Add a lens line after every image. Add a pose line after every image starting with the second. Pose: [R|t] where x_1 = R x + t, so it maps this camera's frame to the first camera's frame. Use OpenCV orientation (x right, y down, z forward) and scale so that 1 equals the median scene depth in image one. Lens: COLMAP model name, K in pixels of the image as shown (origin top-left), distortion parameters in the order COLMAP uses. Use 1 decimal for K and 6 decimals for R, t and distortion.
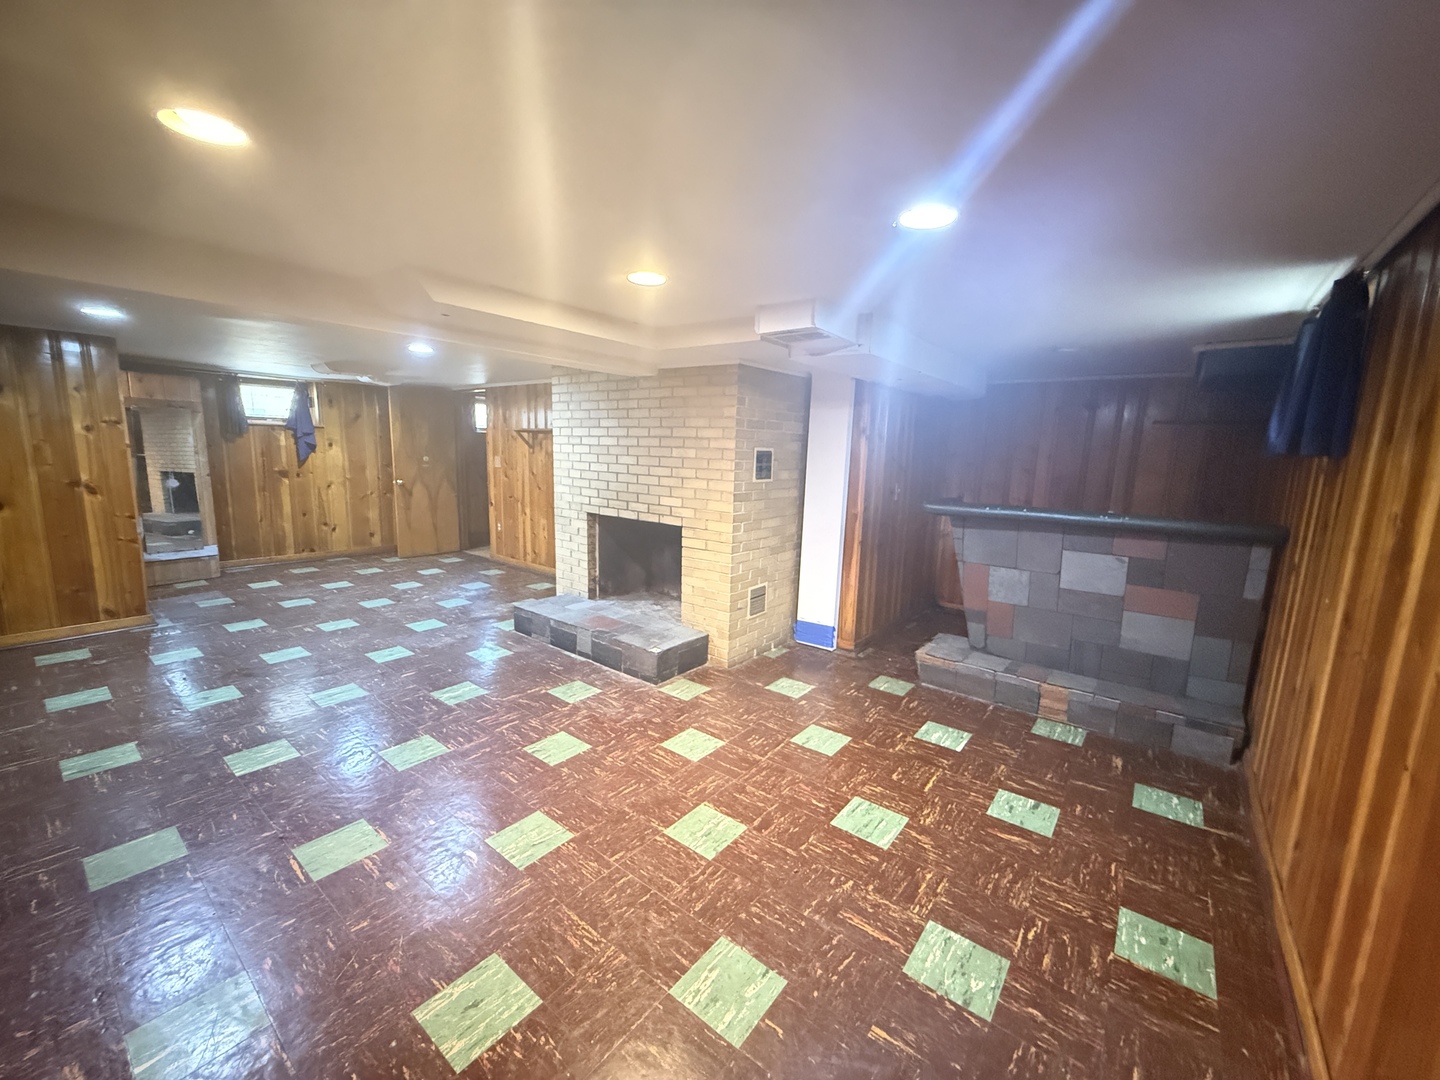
lens RADIAL K [[569.6, 0, 712.6], [0, 569.6, 541.4], [0, 0, 1]] dist [-0.007707, -0.000177]
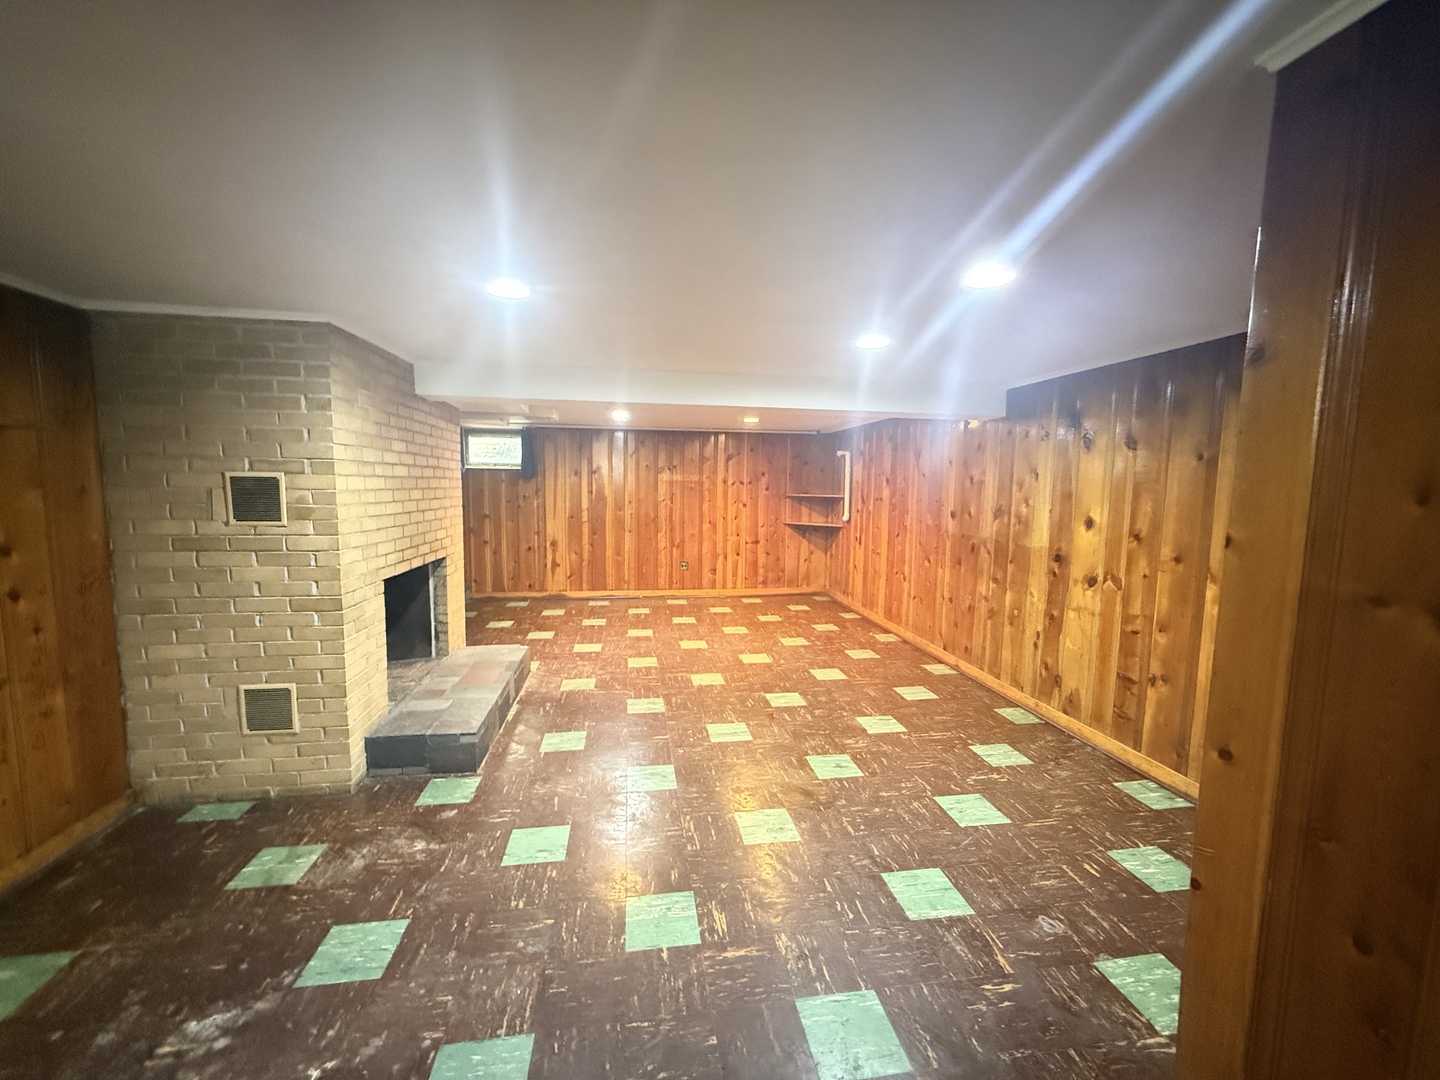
lens RADIAL K [[569.6, 0, 718.5], [0, 569.6, 540.0], [0, 0, 1]] dist [-0.007707, -0.000177]
pose [[-0.732562, -0.106518, 0.672315, -1.269606], [0.069430, 0.970837, 0.229467, -0.296817], [-0.677150, 0.214778, -0.703802, 1.622438]]
